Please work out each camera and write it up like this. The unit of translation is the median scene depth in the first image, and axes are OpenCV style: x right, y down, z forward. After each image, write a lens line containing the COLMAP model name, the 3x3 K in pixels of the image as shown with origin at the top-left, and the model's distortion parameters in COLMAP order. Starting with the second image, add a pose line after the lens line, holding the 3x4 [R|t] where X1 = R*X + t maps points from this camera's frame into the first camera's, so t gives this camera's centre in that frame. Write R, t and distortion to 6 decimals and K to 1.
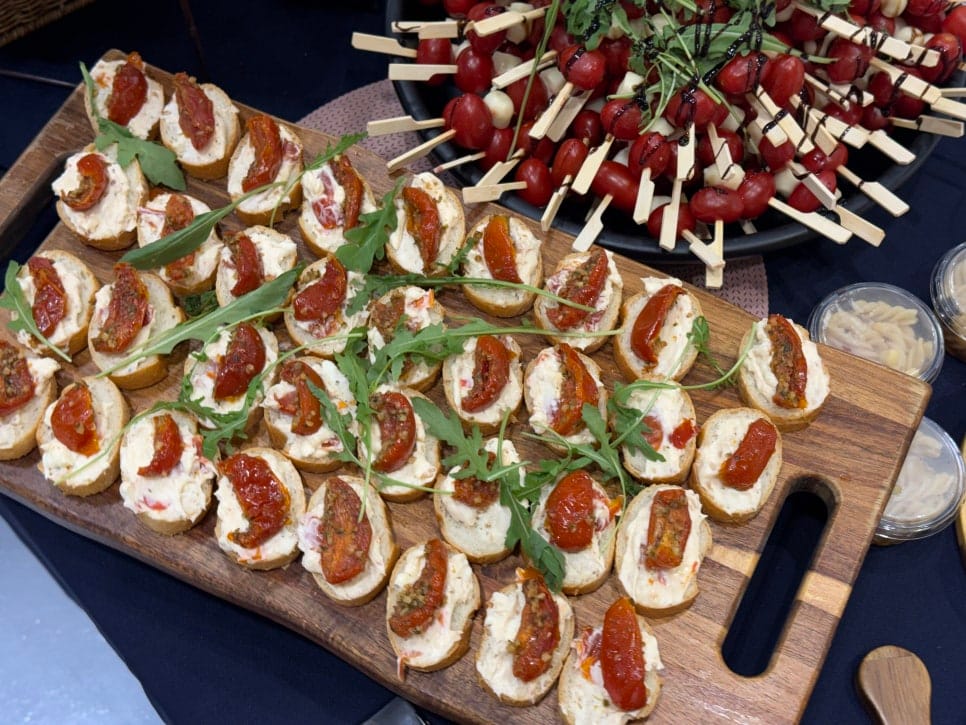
lens RADIAL K [[1355.3, 0, 483.0], [0, 1355.3, 362.5], [0, 0, 1]] dist [0.203496, -0.439088]
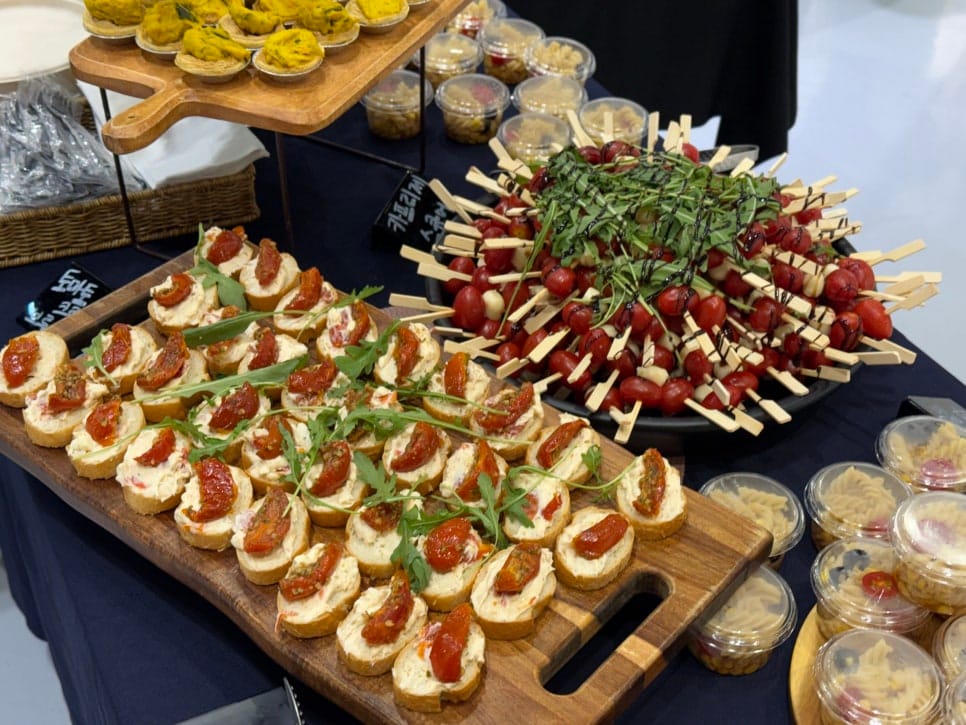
lens RADIAL K [[1355.3, 0, 483.0], [0, 1355.3, 362.5], [0, 0, 1]] dist [0.203496, -0.439088]
pose [[0.971644, 0.167015, -0.167372, 0.249624], [-0.217423, 0.909286, -0.354860, 0.355209], [0.092922, 0.381188, 0.919816, -0.183076]]
